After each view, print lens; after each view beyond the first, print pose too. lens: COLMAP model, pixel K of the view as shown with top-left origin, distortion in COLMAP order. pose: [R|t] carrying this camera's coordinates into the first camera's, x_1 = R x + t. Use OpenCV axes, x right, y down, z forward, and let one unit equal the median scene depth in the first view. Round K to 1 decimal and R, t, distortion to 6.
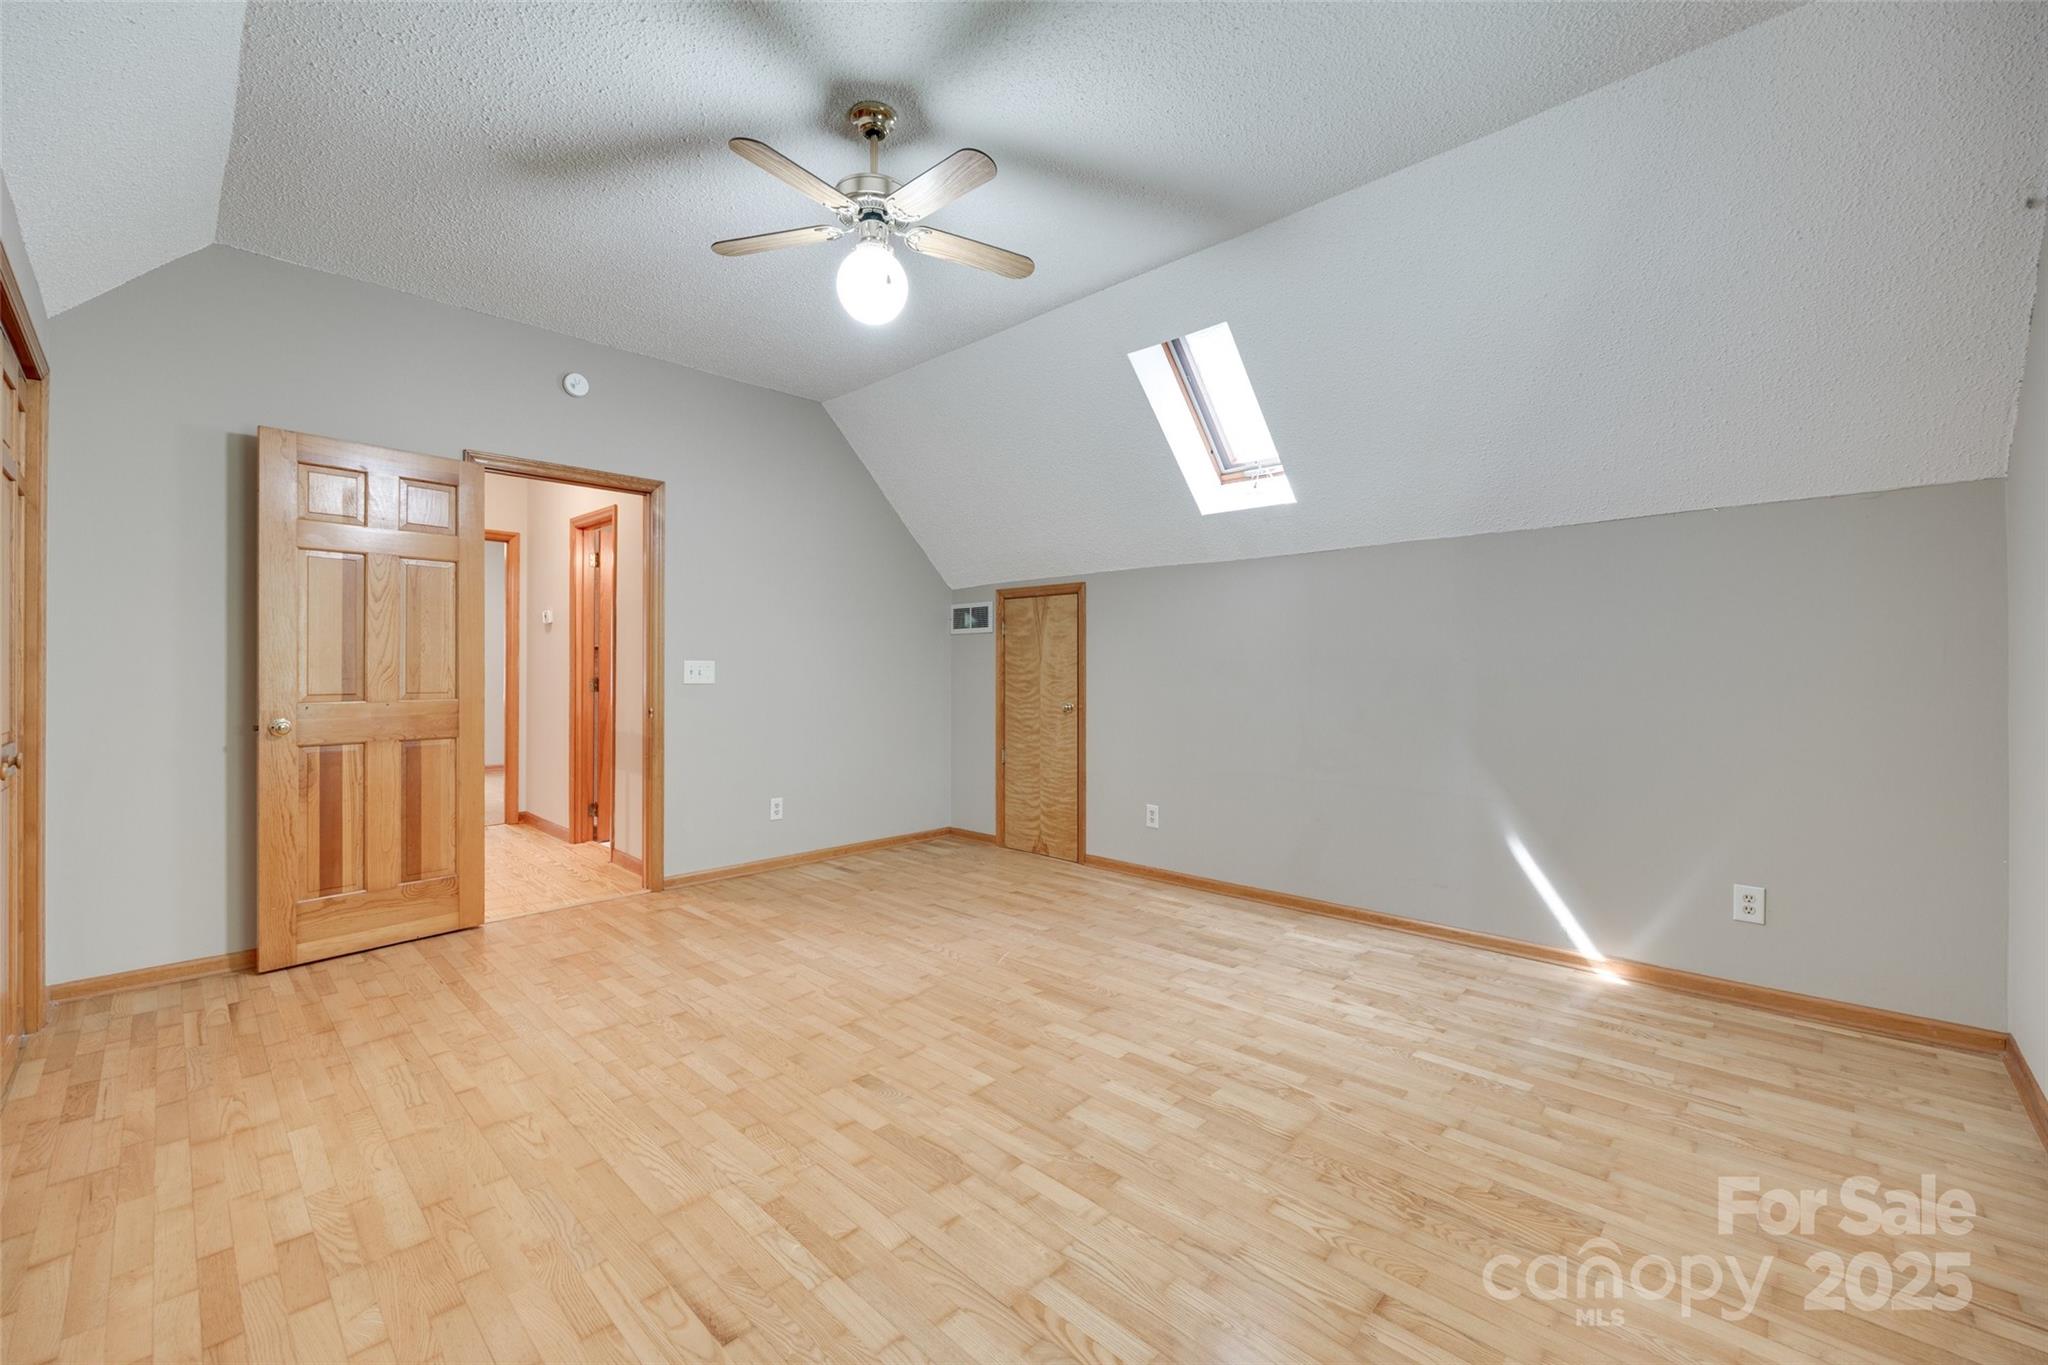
lens RADIAL K [[824.1, 0, 1043.8], [0, 824.1, 677.3], [0, 0, 1]] dist [-0.000841, -0.000046]
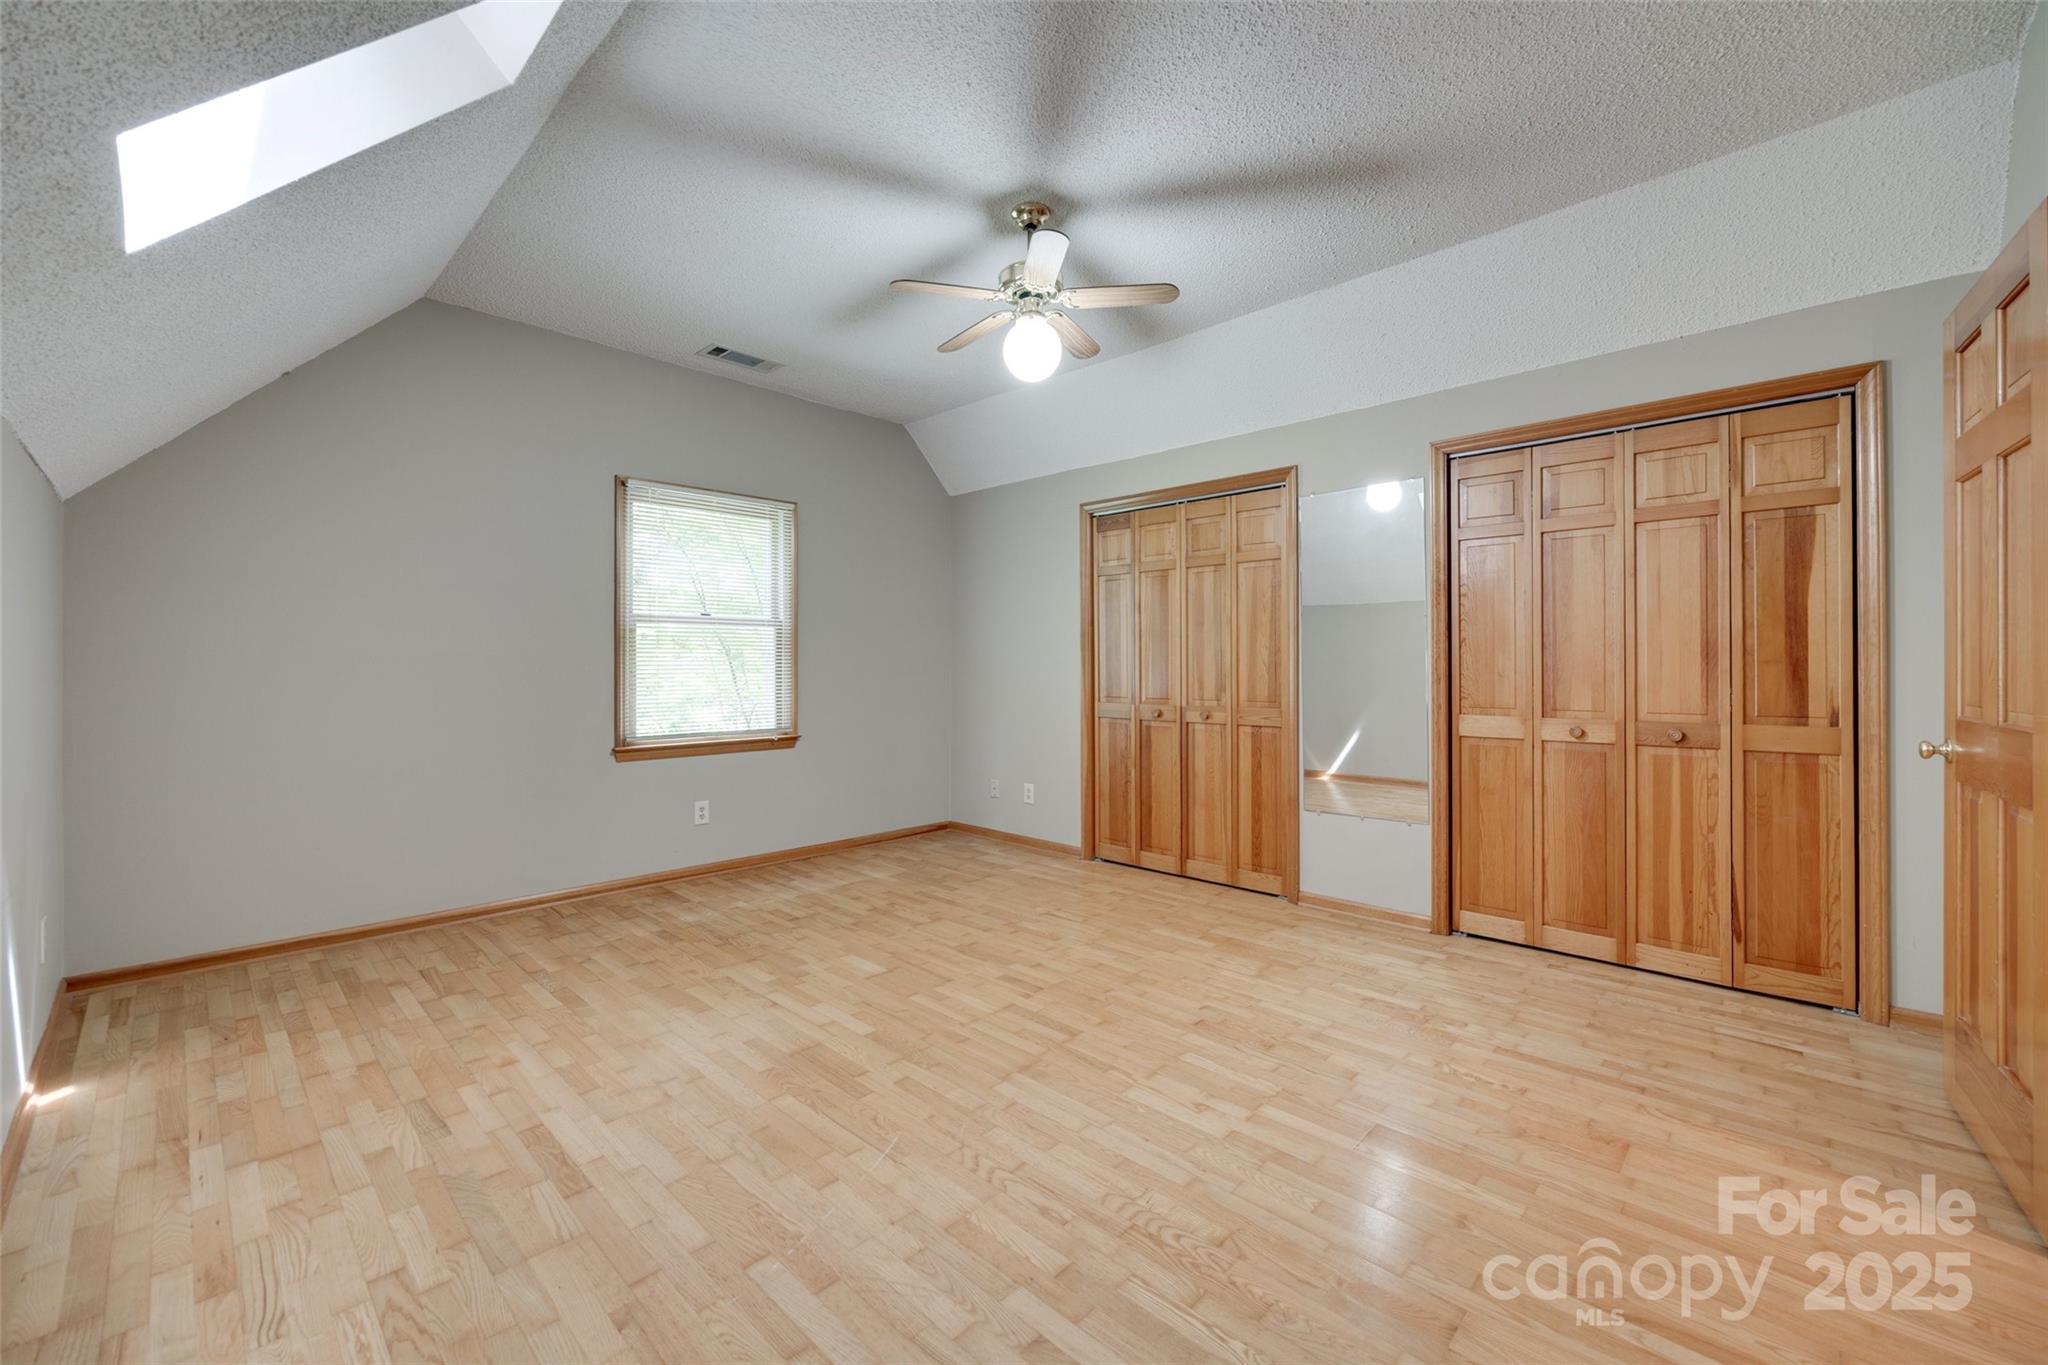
lens RADIAL K [[824.1, 0, 1043.8], [0, 824.1, 677.3], [0, 0, 1]] dist [-0.000841, -0.000046]
pose [[-0.999995, -0.000325, 0.003279, -0.219276], [-0.000247, 0.999720, 0.023675, -0.021220], [-0.003286, 0.023674, -0.999714, 2.121060]]
